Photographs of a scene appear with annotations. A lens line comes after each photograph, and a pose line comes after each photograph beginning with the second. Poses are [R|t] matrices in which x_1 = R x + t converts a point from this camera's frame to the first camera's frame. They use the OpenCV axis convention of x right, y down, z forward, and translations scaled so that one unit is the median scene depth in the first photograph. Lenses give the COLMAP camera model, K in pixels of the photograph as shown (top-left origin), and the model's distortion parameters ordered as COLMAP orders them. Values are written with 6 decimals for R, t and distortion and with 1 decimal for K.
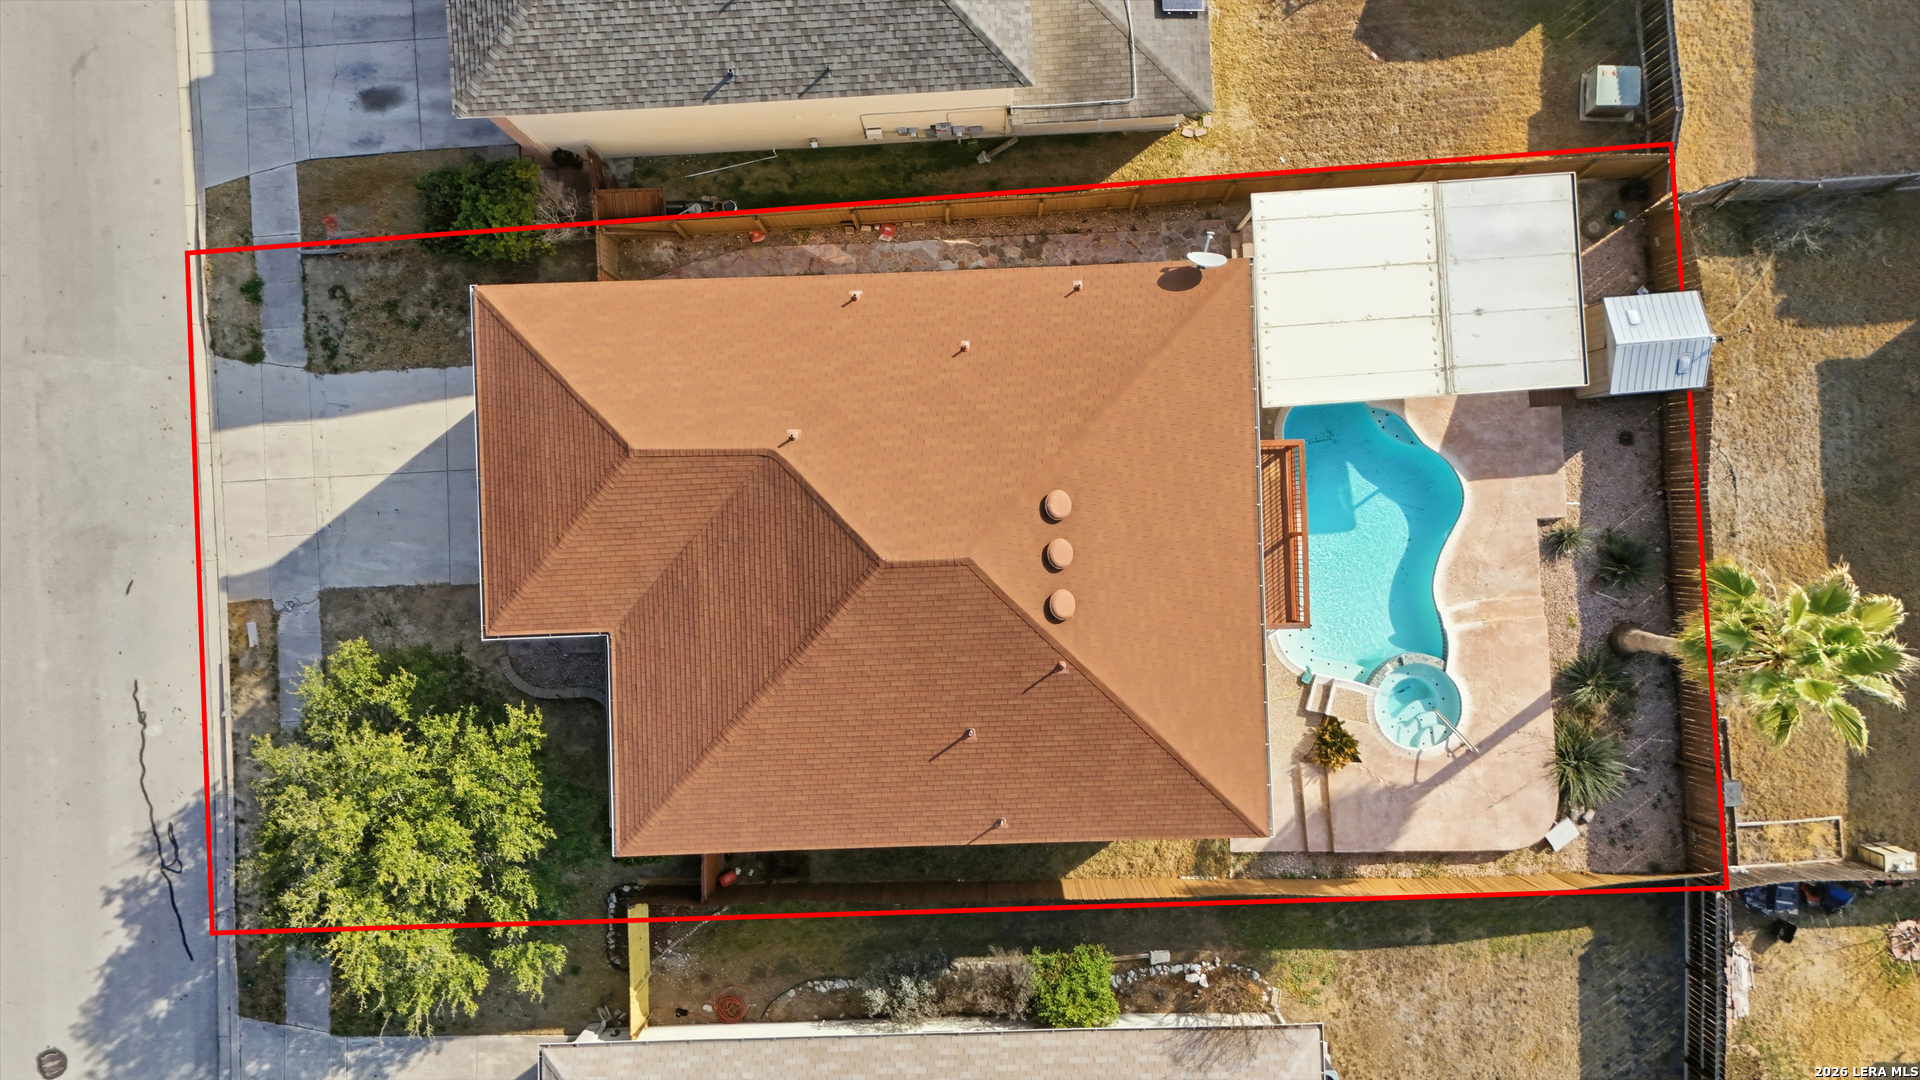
lens RADIAL K [[1398.6, 0, 960.0], [0, 1398.6, 540.0], [0, 0, 1]] dist [0.068620, -0.068678]
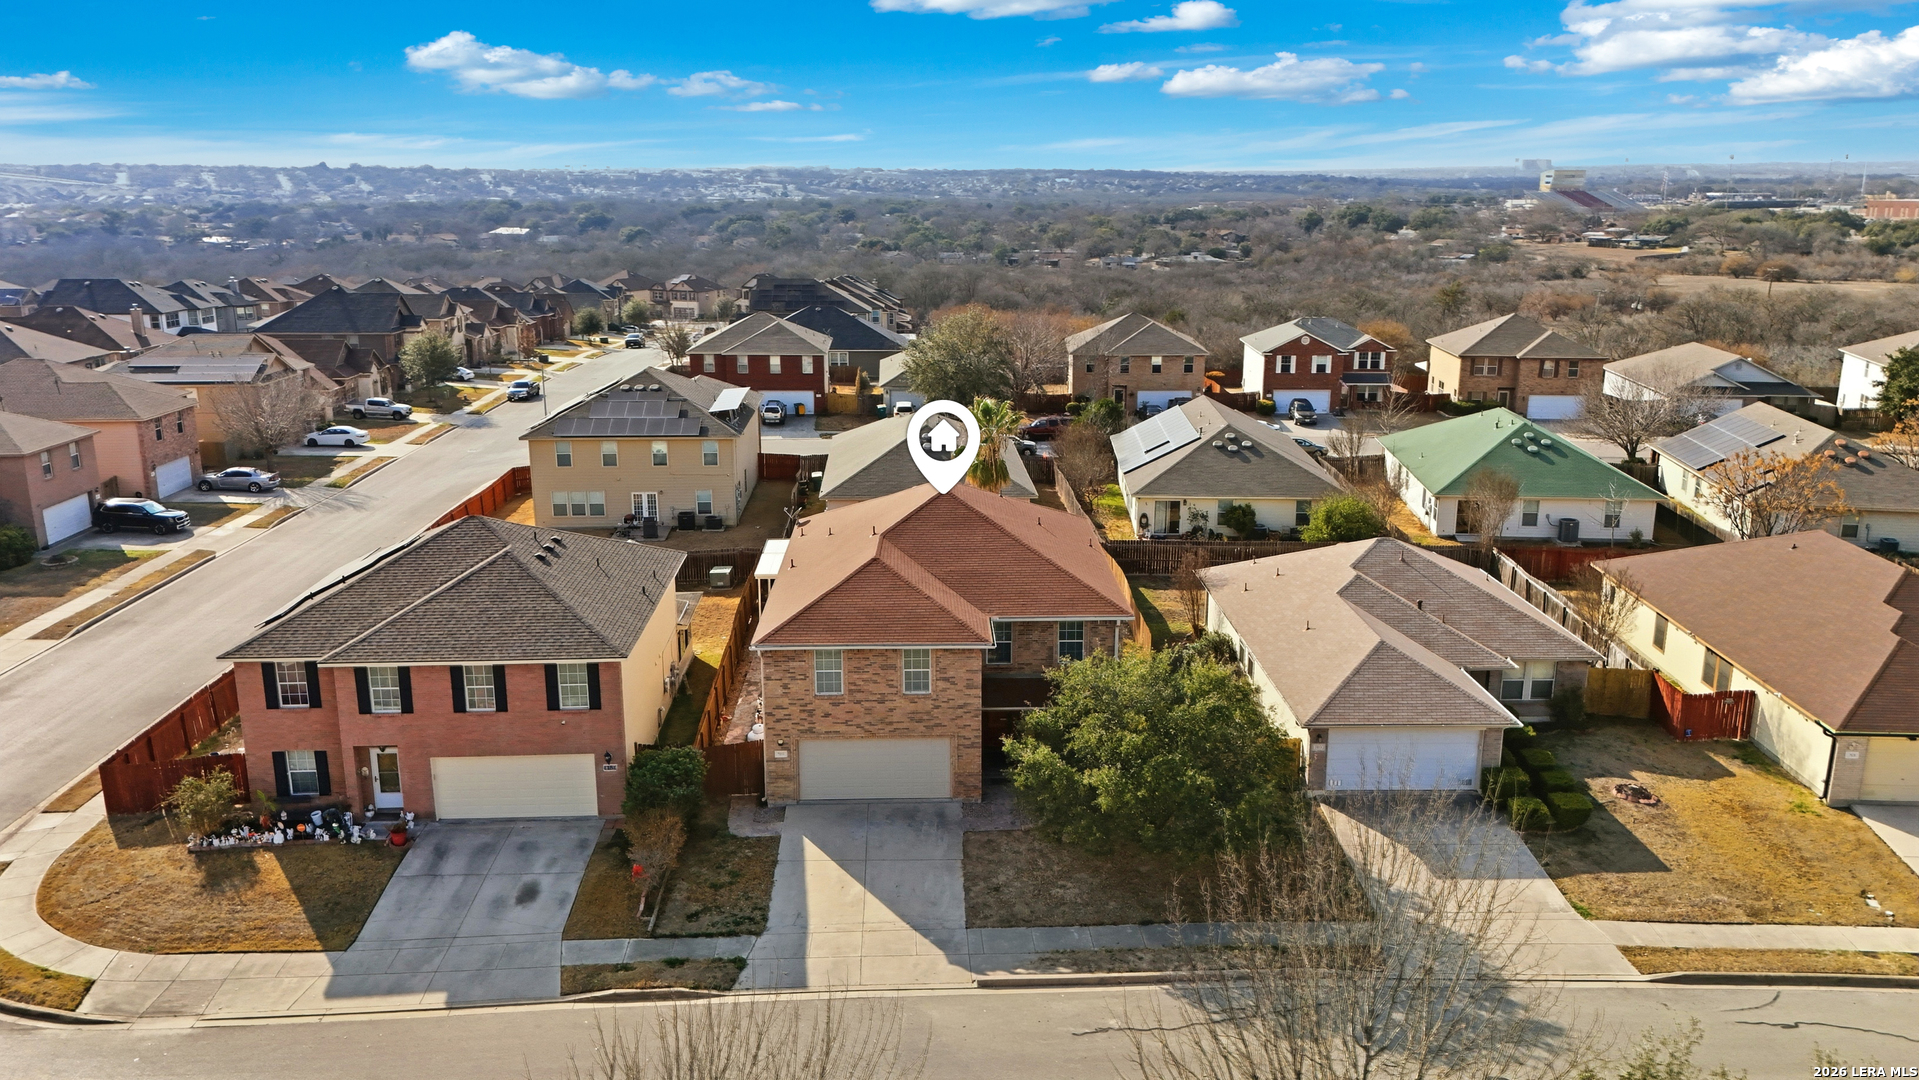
lens RADIAL K [[1401.4, 0, 959.5], [0, 1401.4, 540.0], [0, 0, 1]] dist [0.074427, -0.083457]
pose [[0.009042, -0.241338, 0.970399, -1.416306], [0.999956, 0.004491, -0.008200, 0.036756], [-0.002379, 0.970431, 0.241368, 0.456761]]
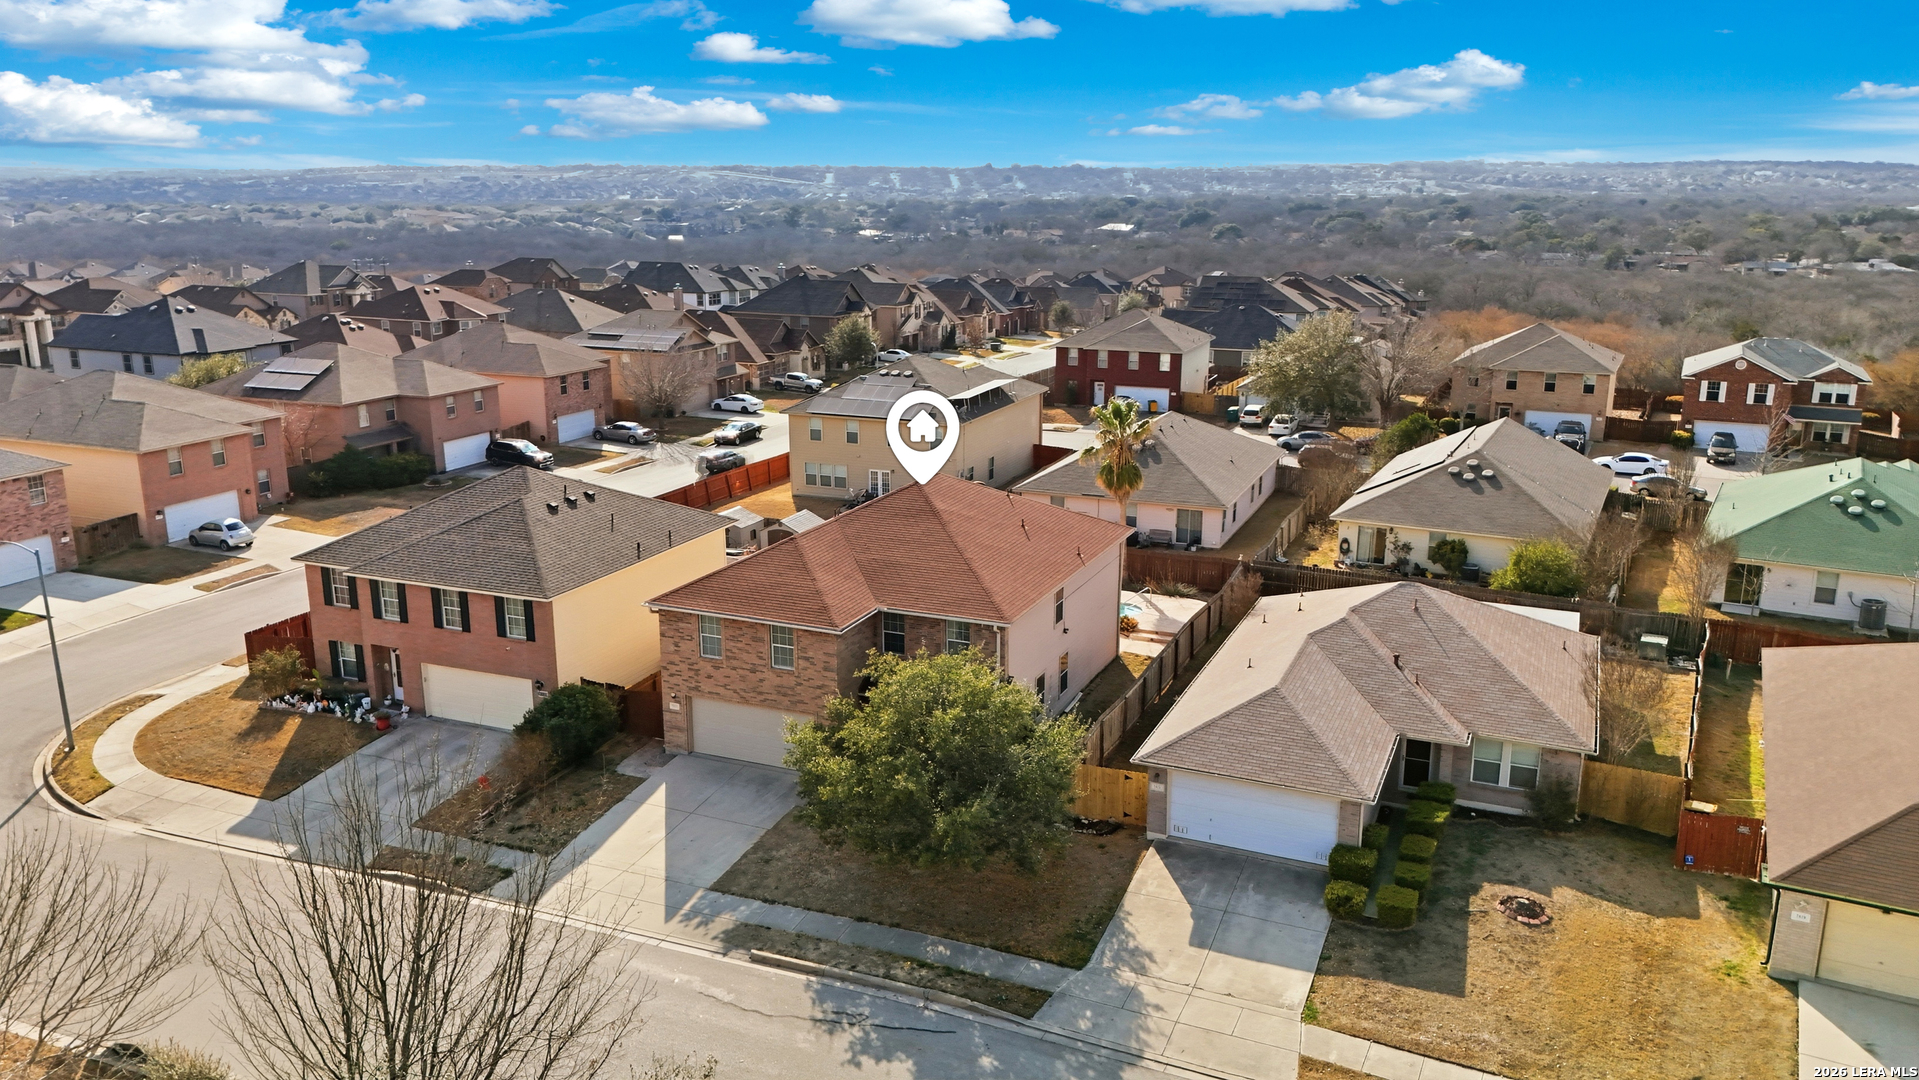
lens RADIAL K [[1397.8, 0, 959.5], [0, 1397.8, 540.0], [0, 0, 1]] dist [0.068620, -0.068678]
pose [[0.428063, -0.219826, 0.876606, -1.289469], [0.903730, 0.110426, -0.413616, 0.649624], [-0.005876, 0.969269, 0.245933, 0.452581]]
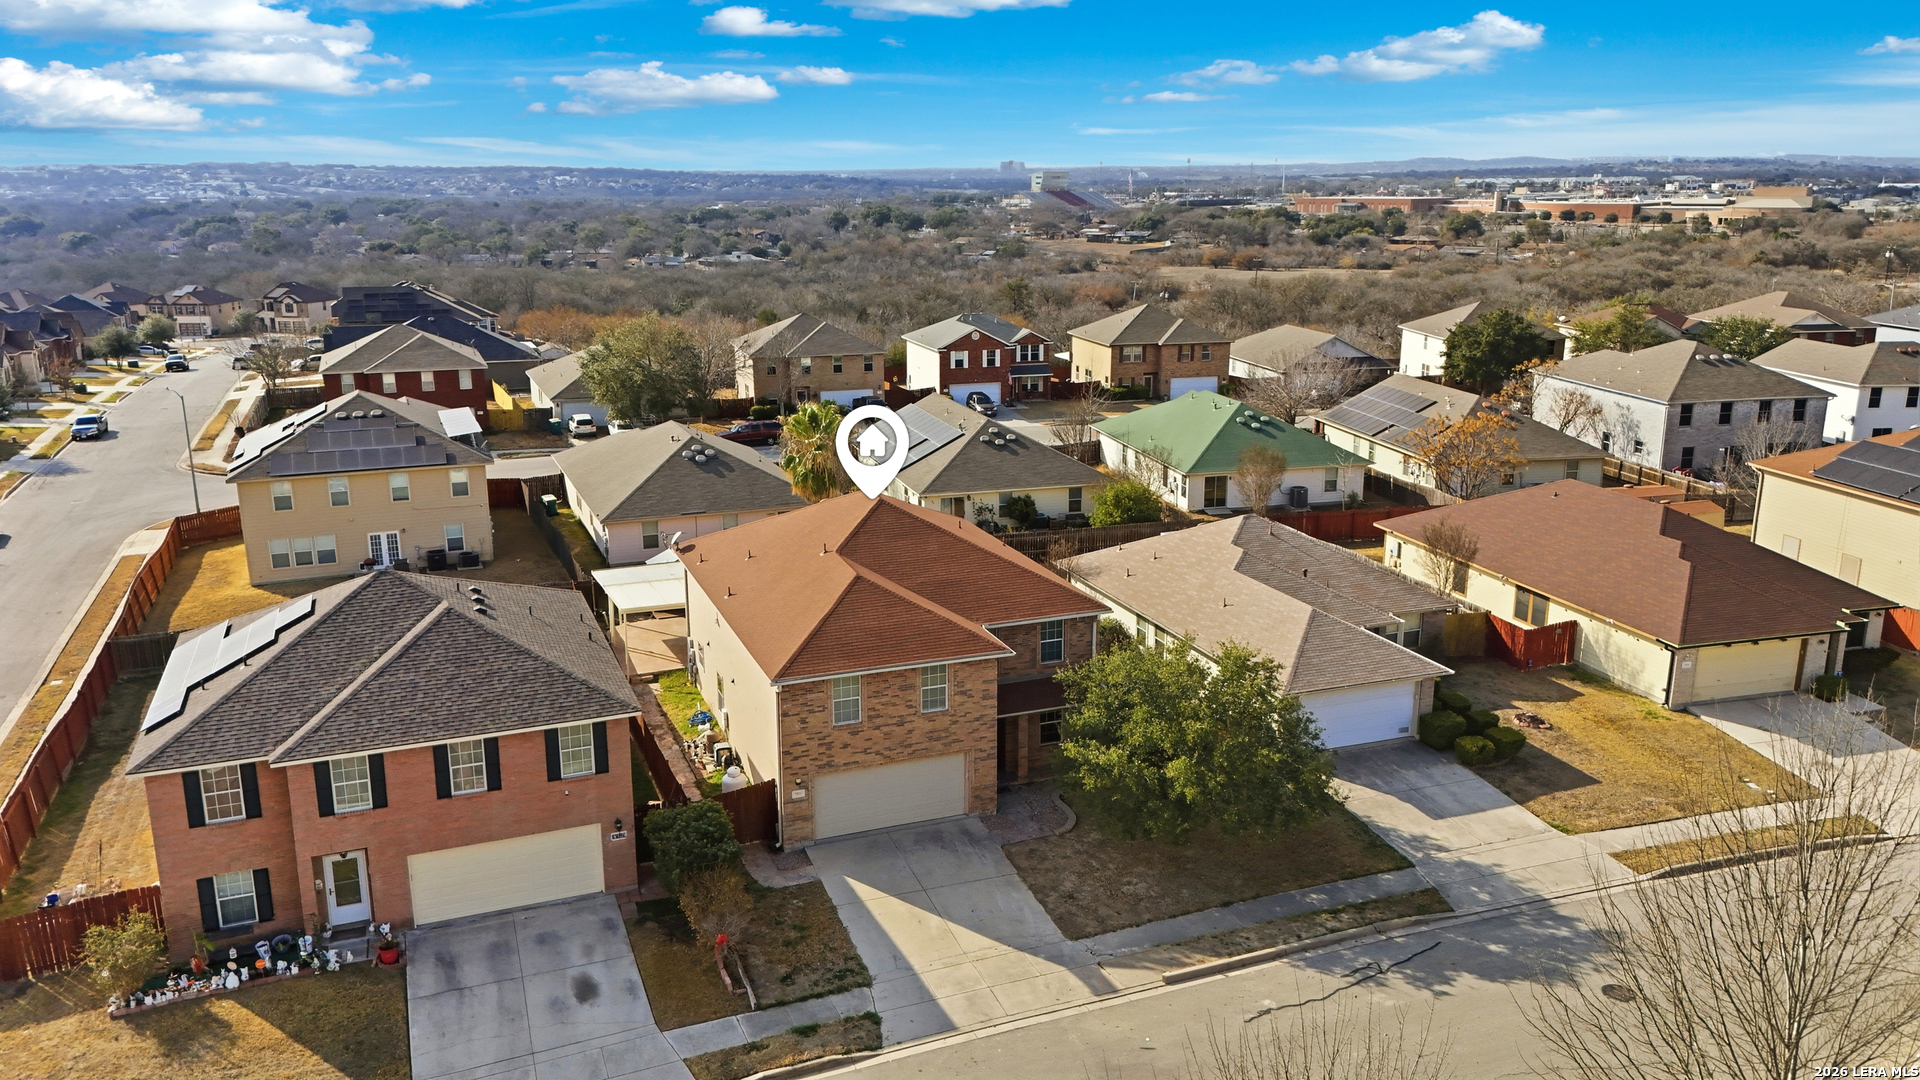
lens RADIAL K [[1402.1, 0, 960.0], [0, 1402.1, 540.0], [0, 0, 1]] dist [0.074427, -0.083457]
pose [[-0.323462, -0.227917, 0.918382, -1.324263], [0.946238, -0.080530, 0.313287, -0.347069], [0.002554, 0.970345, 0.241713, 0.455607]]
